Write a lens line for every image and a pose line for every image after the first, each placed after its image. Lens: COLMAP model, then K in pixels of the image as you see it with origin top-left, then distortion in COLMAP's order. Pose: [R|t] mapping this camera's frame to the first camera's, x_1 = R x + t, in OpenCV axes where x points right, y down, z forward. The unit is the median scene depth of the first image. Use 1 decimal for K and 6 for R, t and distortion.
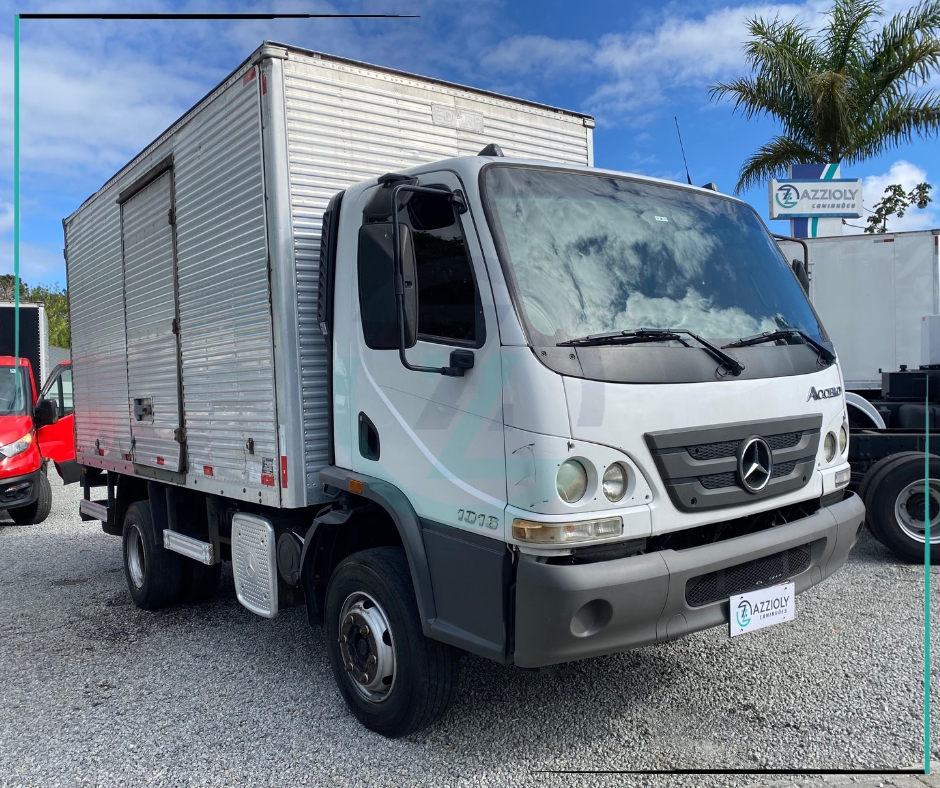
lens RADIAL K [[800.3, 0, 503.2], [0, 800.3, 391.5], [0, 0, 1]] dist [0.050848, -0.041586]
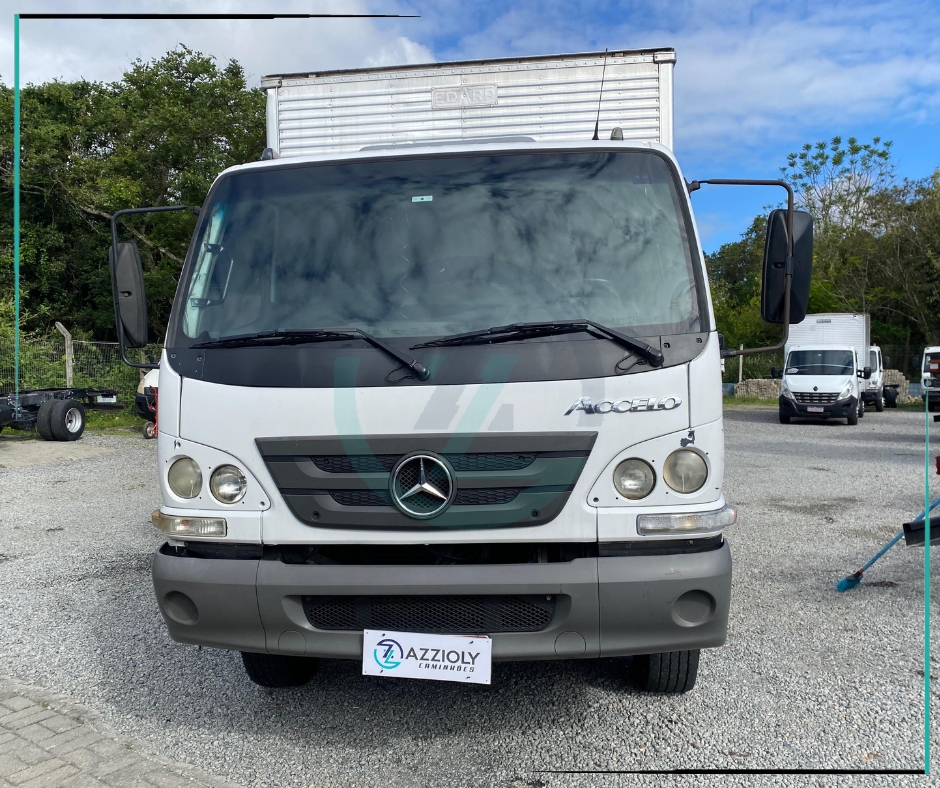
lens RADIAL K [[807.1, 0, 470.7], [0, 807.1, 384.0], [0, 0, 1]] dist [0.088033, -0.138120]
pose [[0.716479, 0.045258, -0.696139, 0.750891], [-0.018113, 0.998764, 0.046290, -0.045636], [0.697373, -0.020557, 0.716414, 0.341805]]
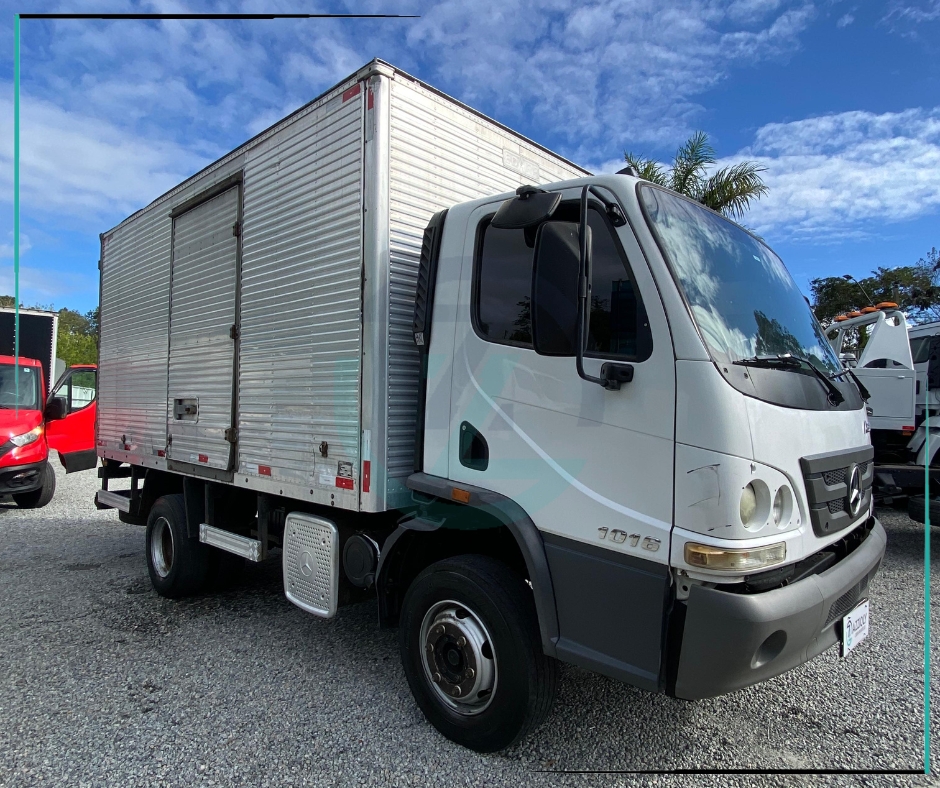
lens RADIAL K [[585.3, 0, 497.1], [0, 585.3, 397.3], [0, 0, 1]] dist [0.076622, -0.070307]
pose [[0.987081, 0.059969, 0.148573, -0.223311], [-0.055105, 0.997808, -0.036640, 0.017822], [-0.150445, 0.027980, 0.988222, 0.231360]]
